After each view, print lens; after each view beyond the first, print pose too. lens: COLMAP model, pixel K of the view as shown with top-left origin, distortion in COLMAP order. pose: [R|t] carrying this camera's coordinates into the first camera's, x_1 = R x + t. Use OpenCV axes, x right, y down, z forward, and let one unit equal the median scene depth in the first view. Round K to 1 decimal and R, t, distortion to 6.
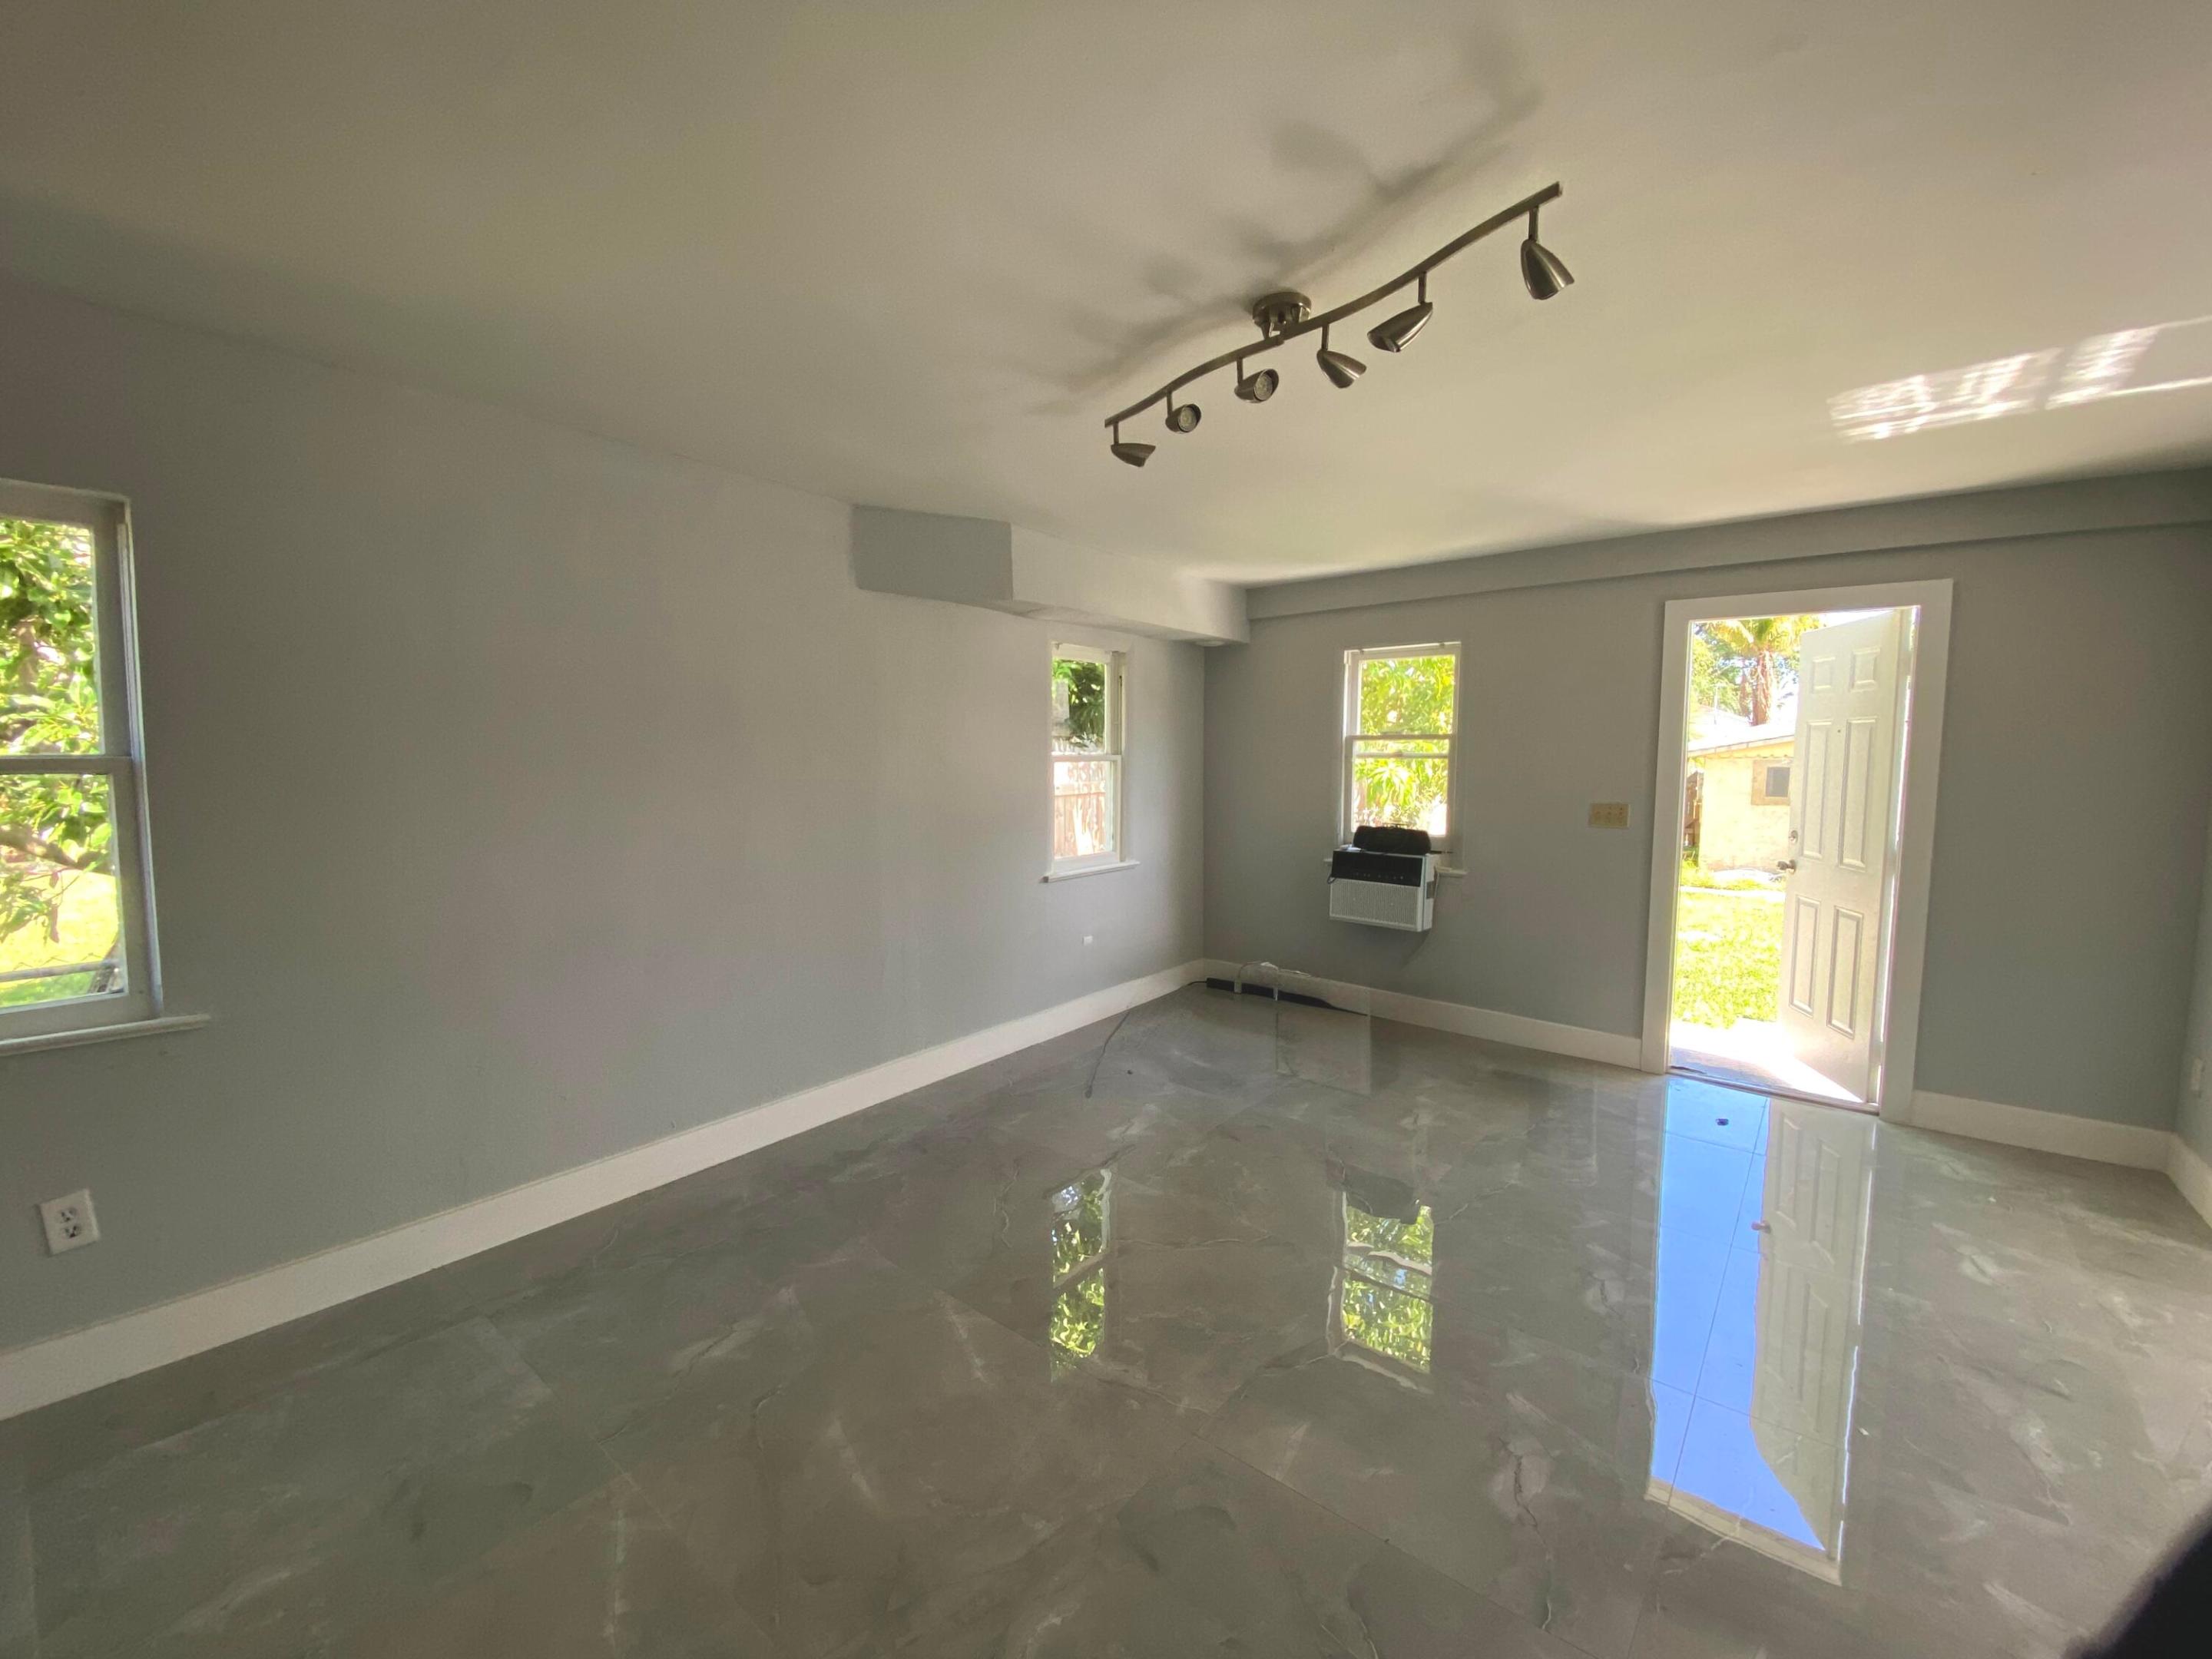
lens RADIAL K [[894.6, 0, 1110.7], [0, 894.6, 826.1], [0, 0, 1]] dist [0.022117, -0.022123]
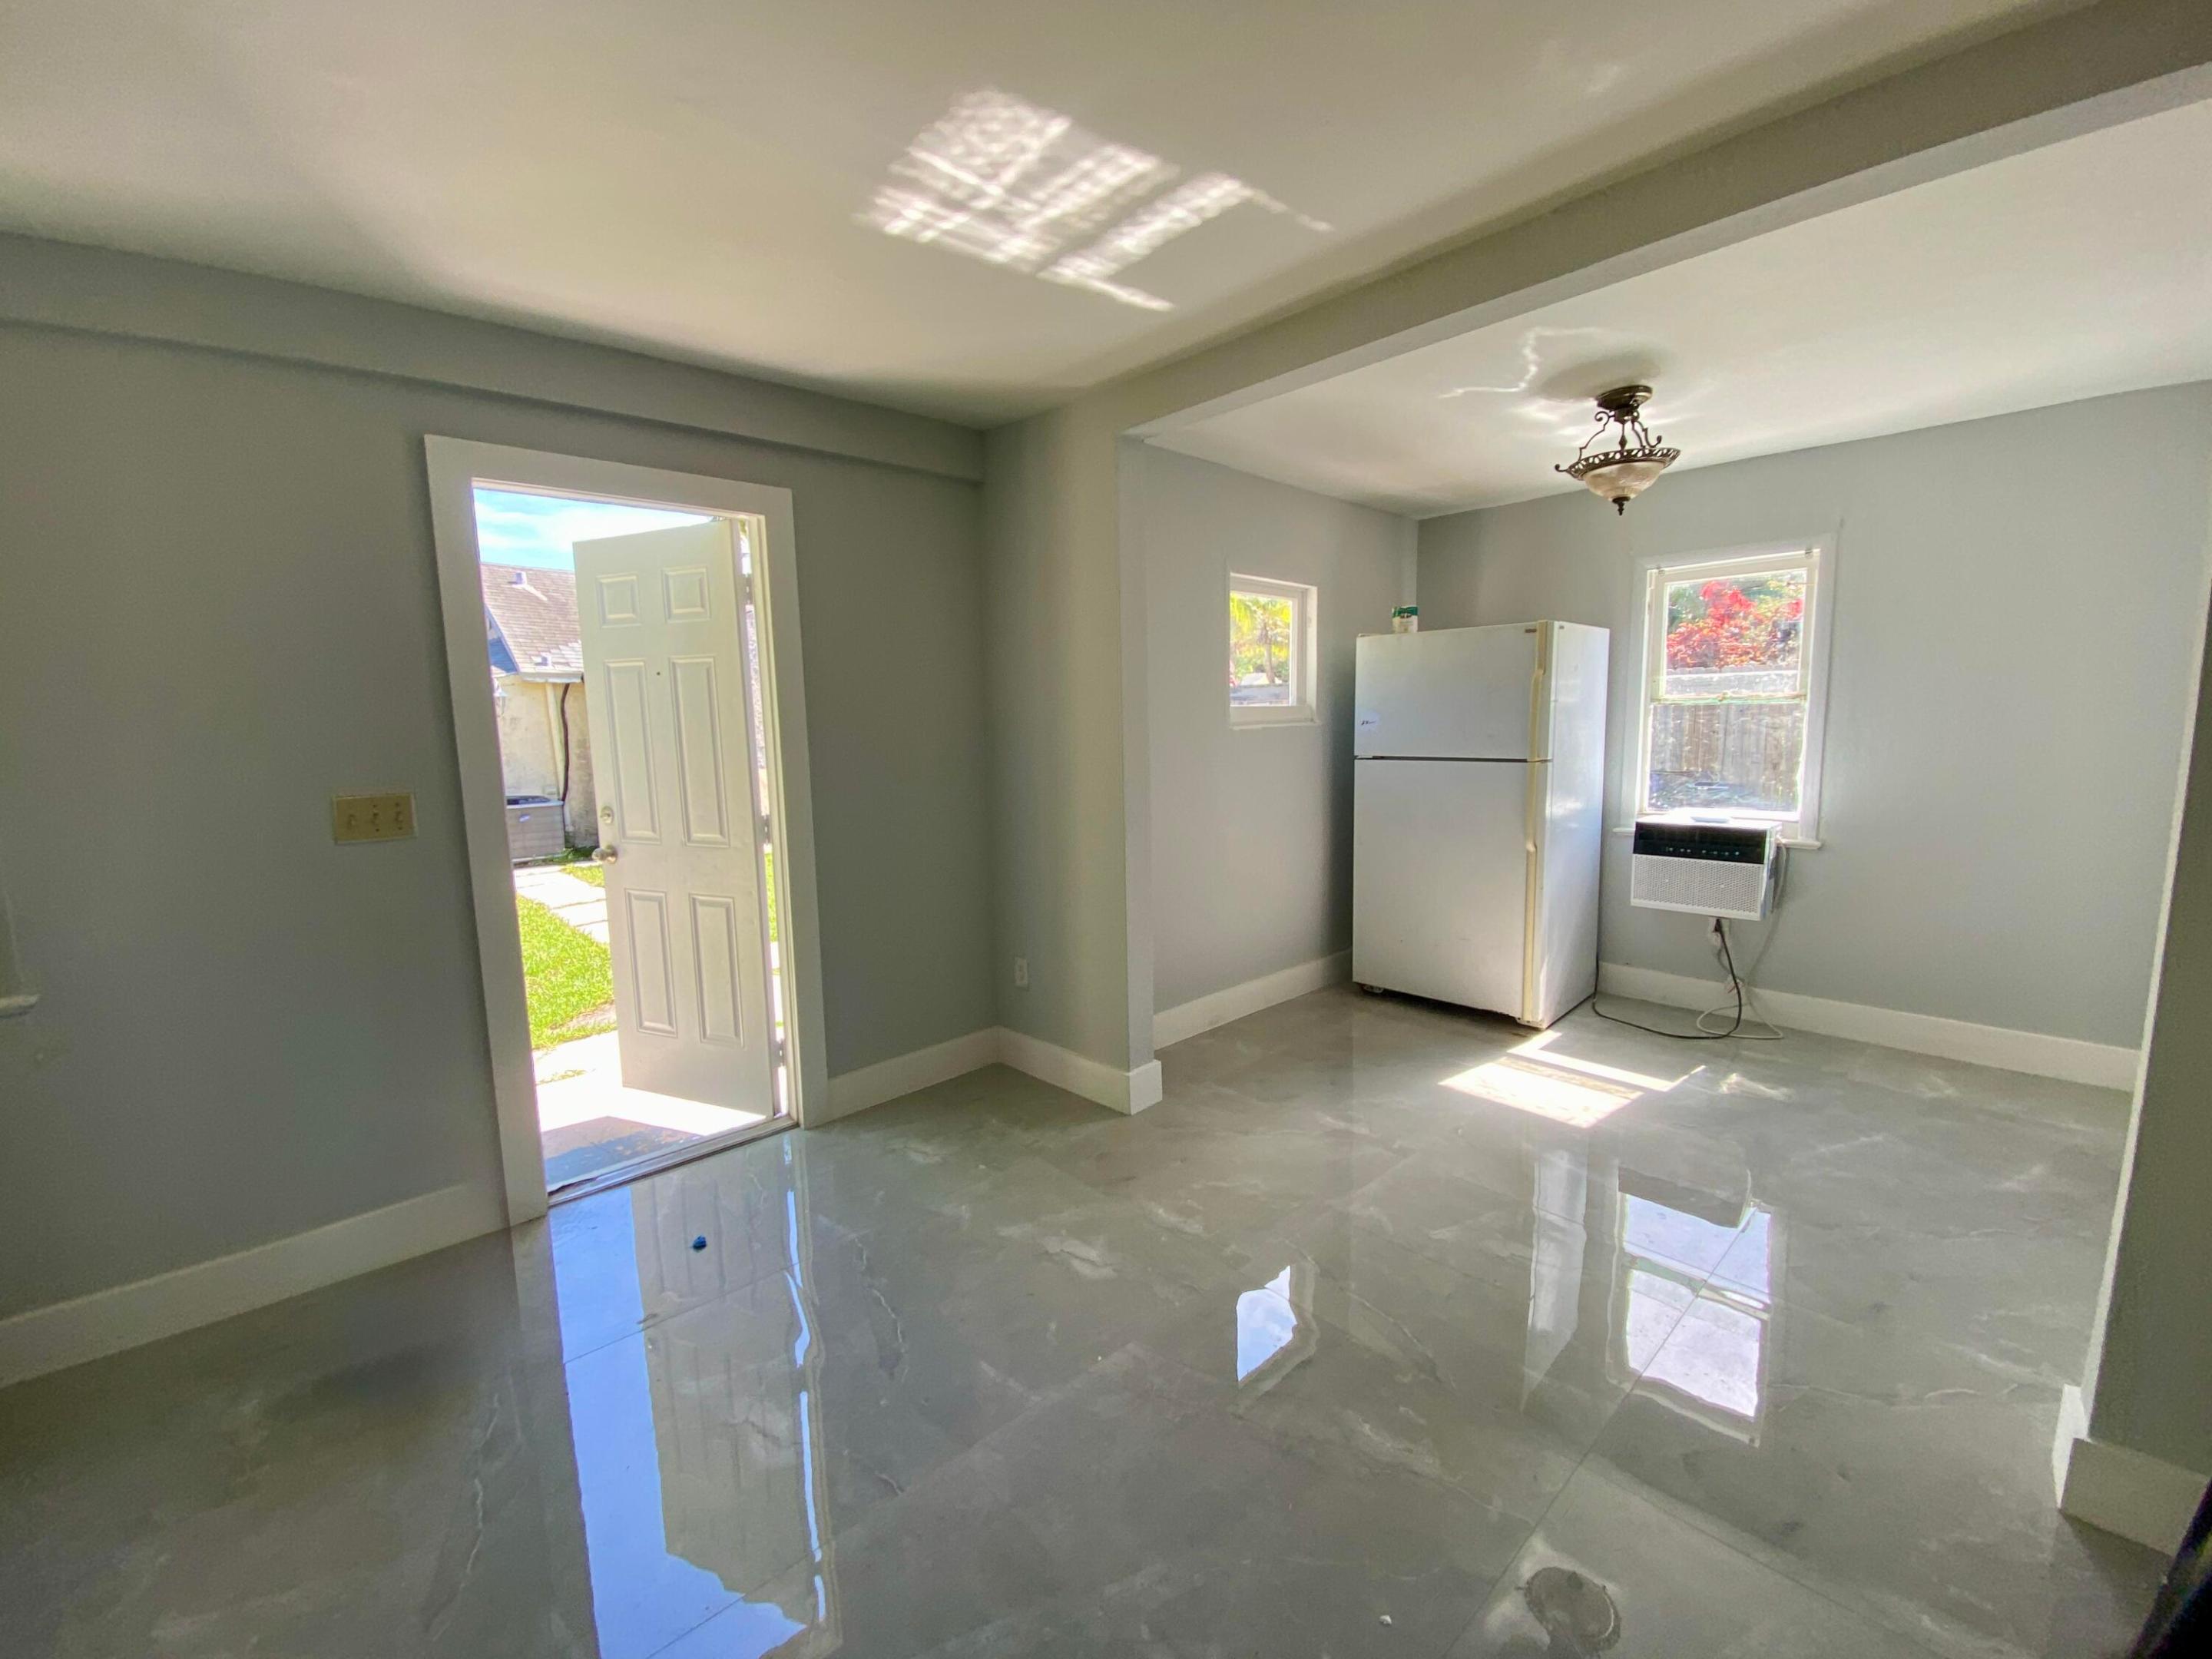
lens RADIAL K [[894.6, 0, 1110.7], [0, 894.6, 826.1], [0, 0, 1]] dist [0.022117, -0.022123]
pose [[0.146591, -0.134962, 0.979947, 0.108553], [0.103367, 0.987315, 0.120514, -0.034401], [-0.983782, 0.083628, 0.158682, 0.594992]]
